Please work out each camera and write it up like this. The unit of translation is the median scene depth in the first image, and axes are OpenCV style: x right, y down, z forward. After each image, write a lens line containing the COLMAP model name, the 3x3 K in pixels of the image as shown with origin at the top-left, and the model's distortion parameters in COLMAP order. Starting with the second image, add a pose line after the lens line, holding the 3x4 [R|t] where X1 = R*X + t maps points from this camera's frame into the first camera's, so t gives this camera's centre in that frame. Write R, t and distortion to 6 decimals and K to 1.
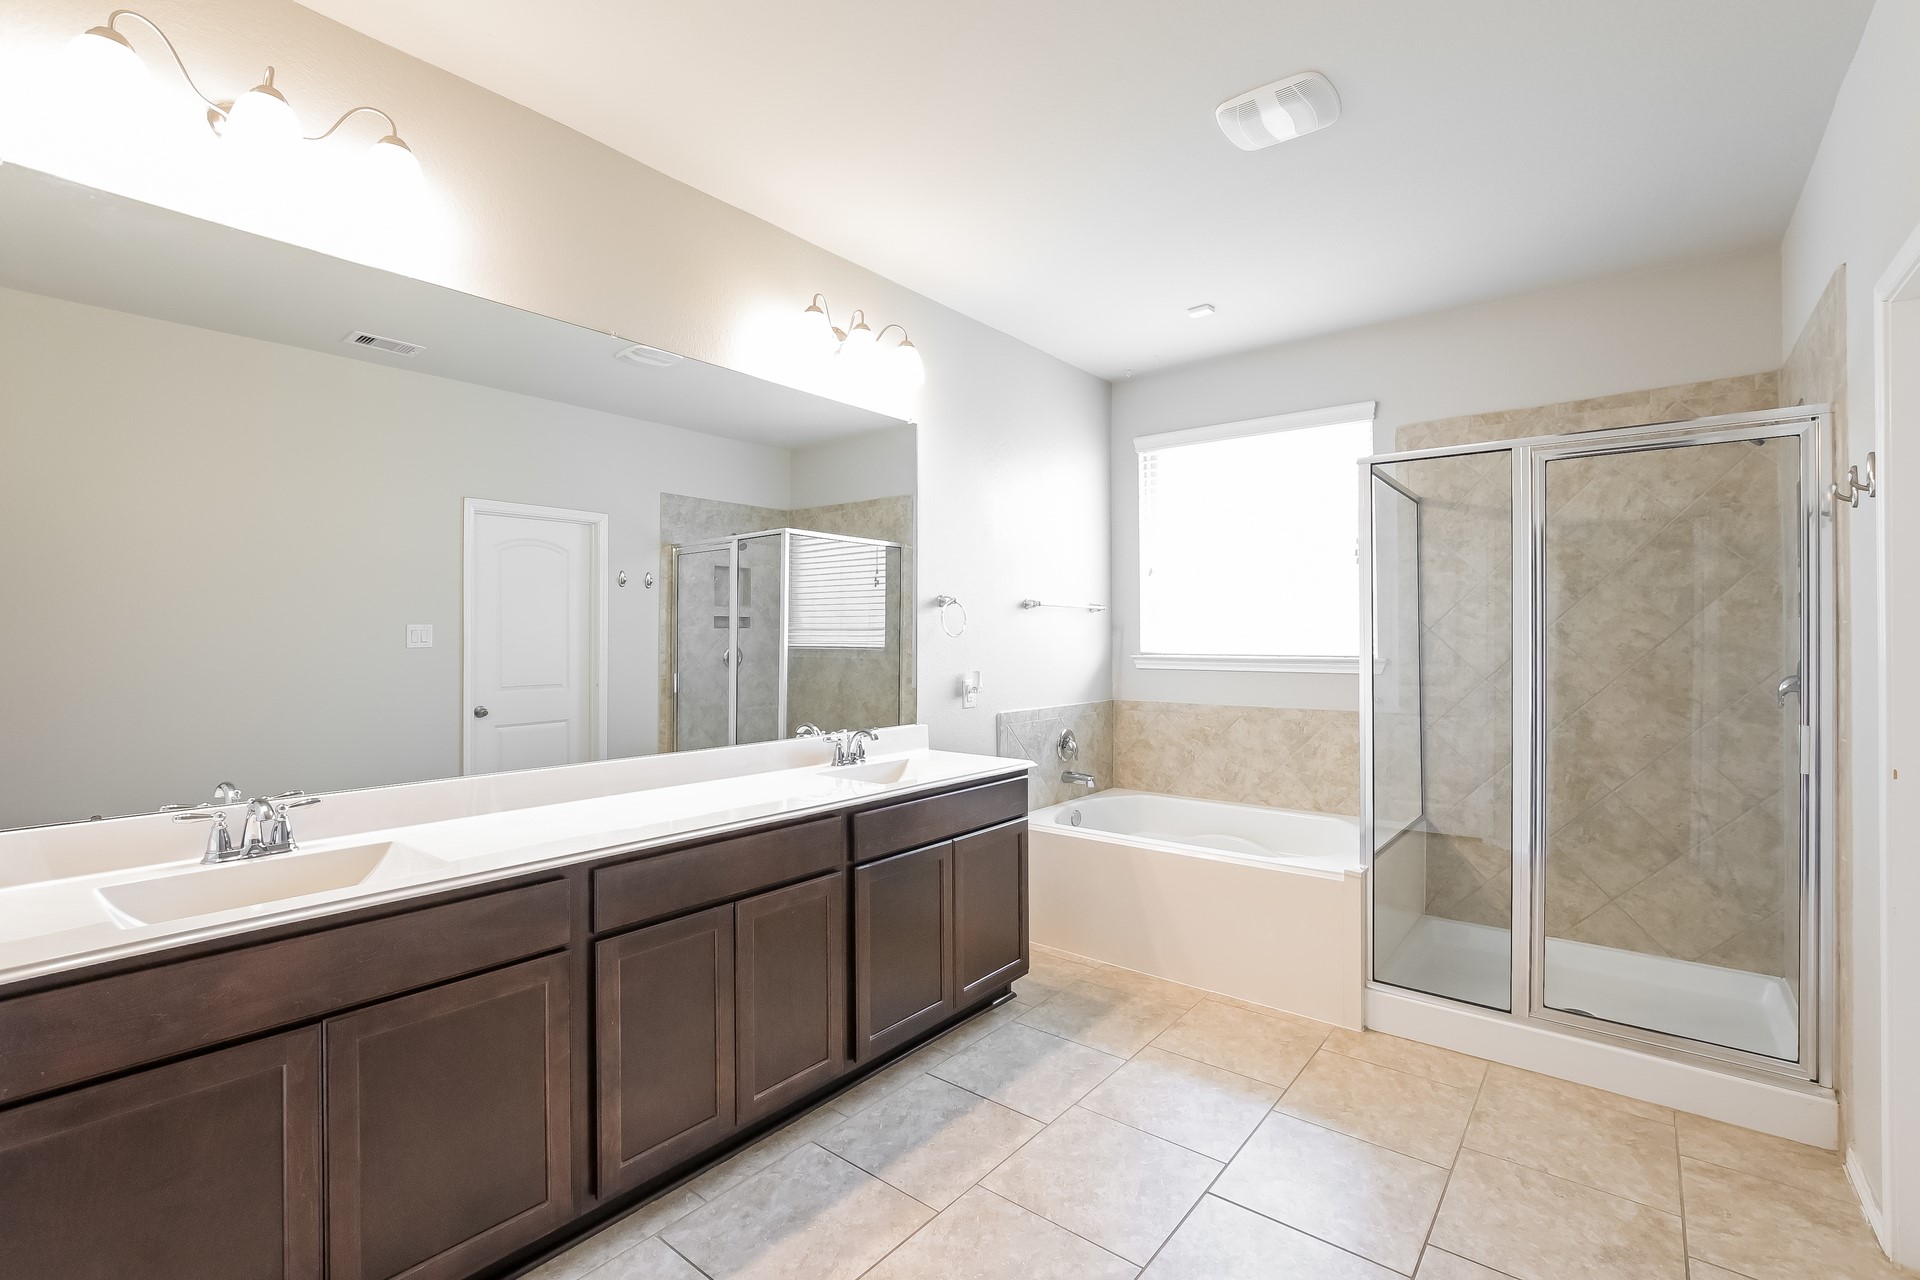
lens RADIAL K [[857.7, 0, 972.0], [0, 857.7, 631.5], [0, 0, 1]] dist [-0.025135, -0.000089]
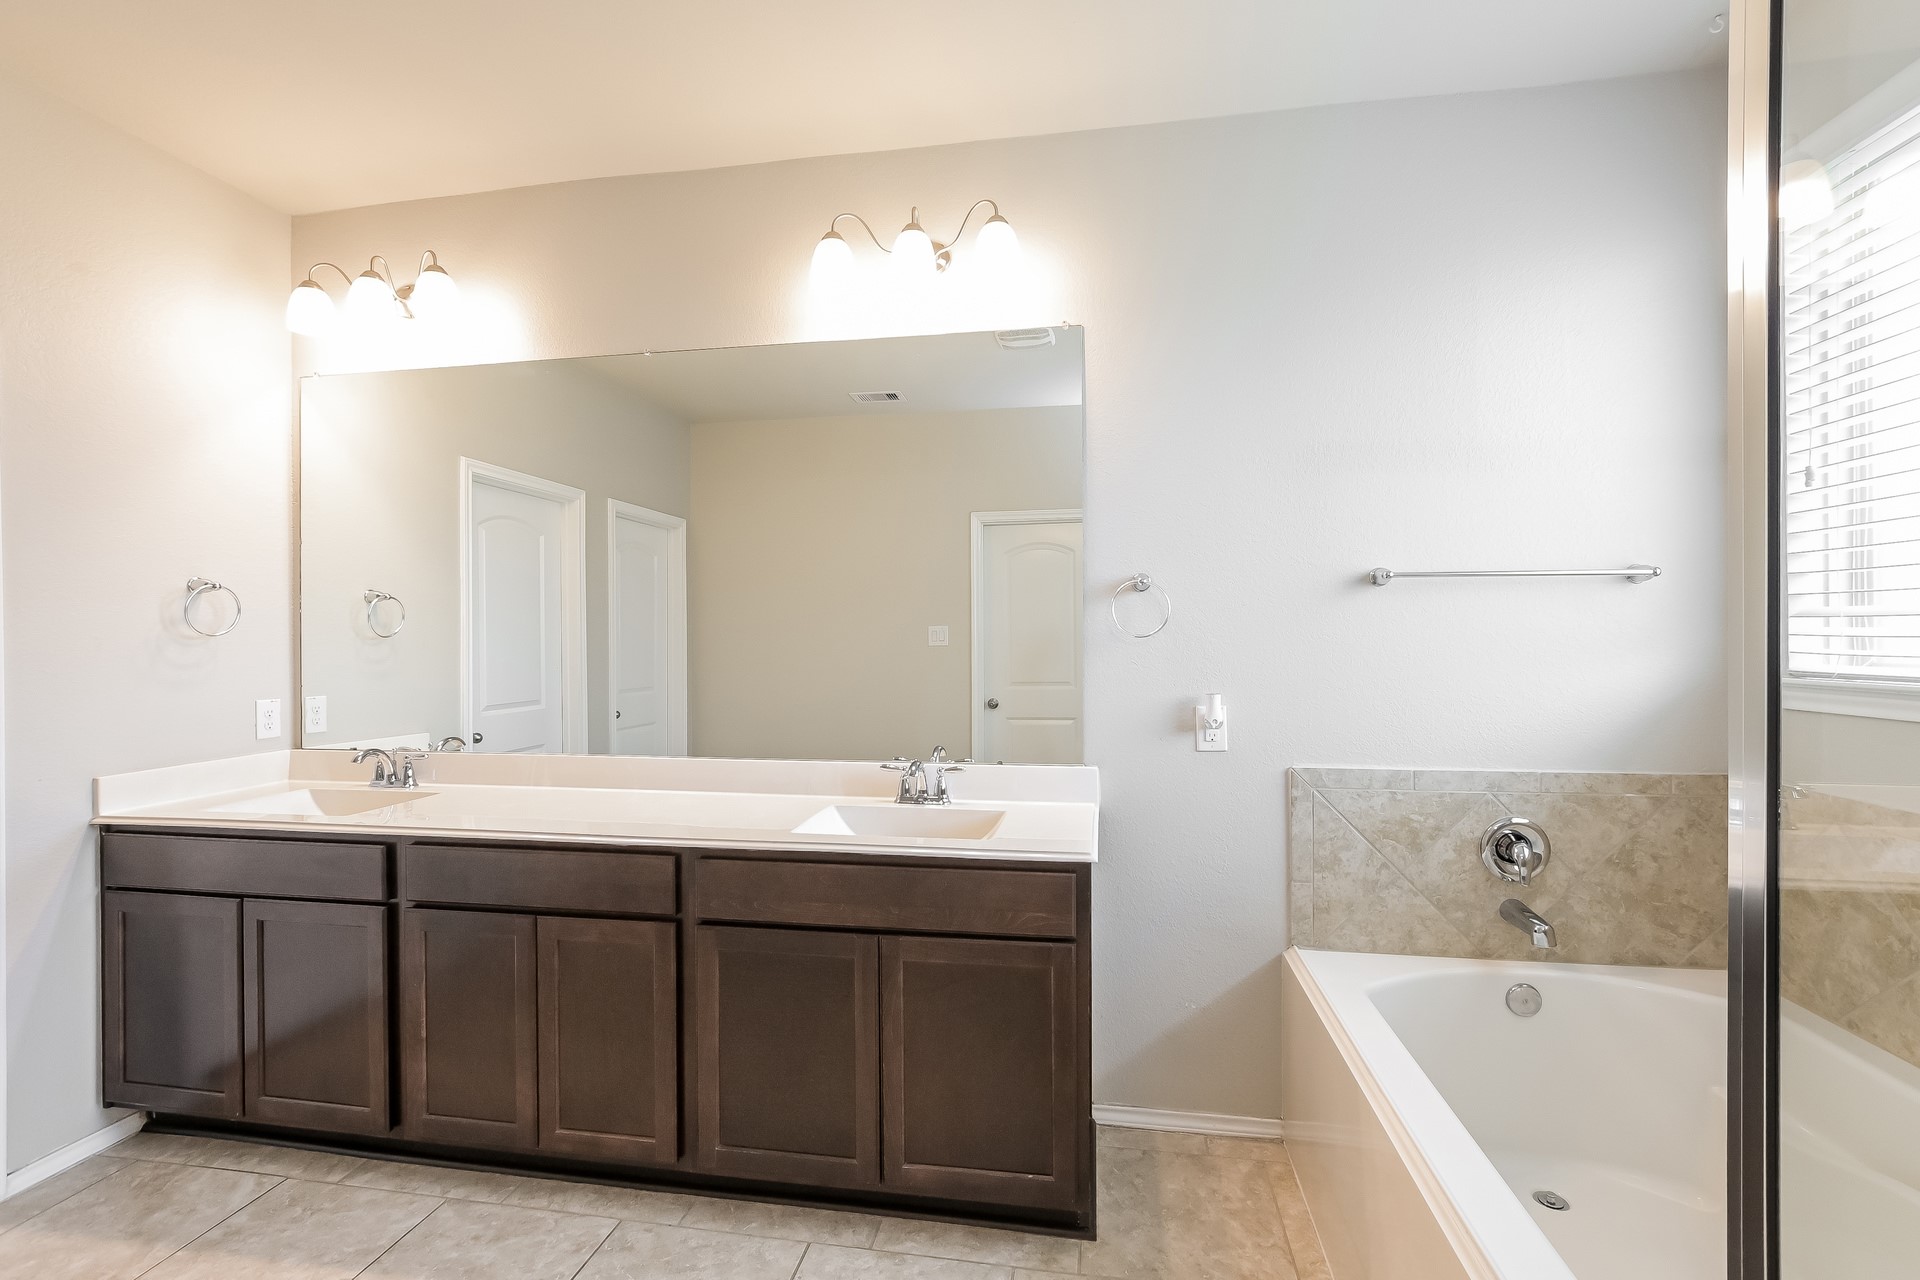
lens RADIAL K [[838.8, 0, 969.6], [0, 838.8, 641.1], [0, 0, 1]] dist [-0.014601, -0.000010]
pose [[0.481372, 0.004065, -0.876507, 0.426096], [0.010781, 0.999886, 0.010558, 0.001058], [0.876450, -0.014532, 0.481274, 0.534961]]
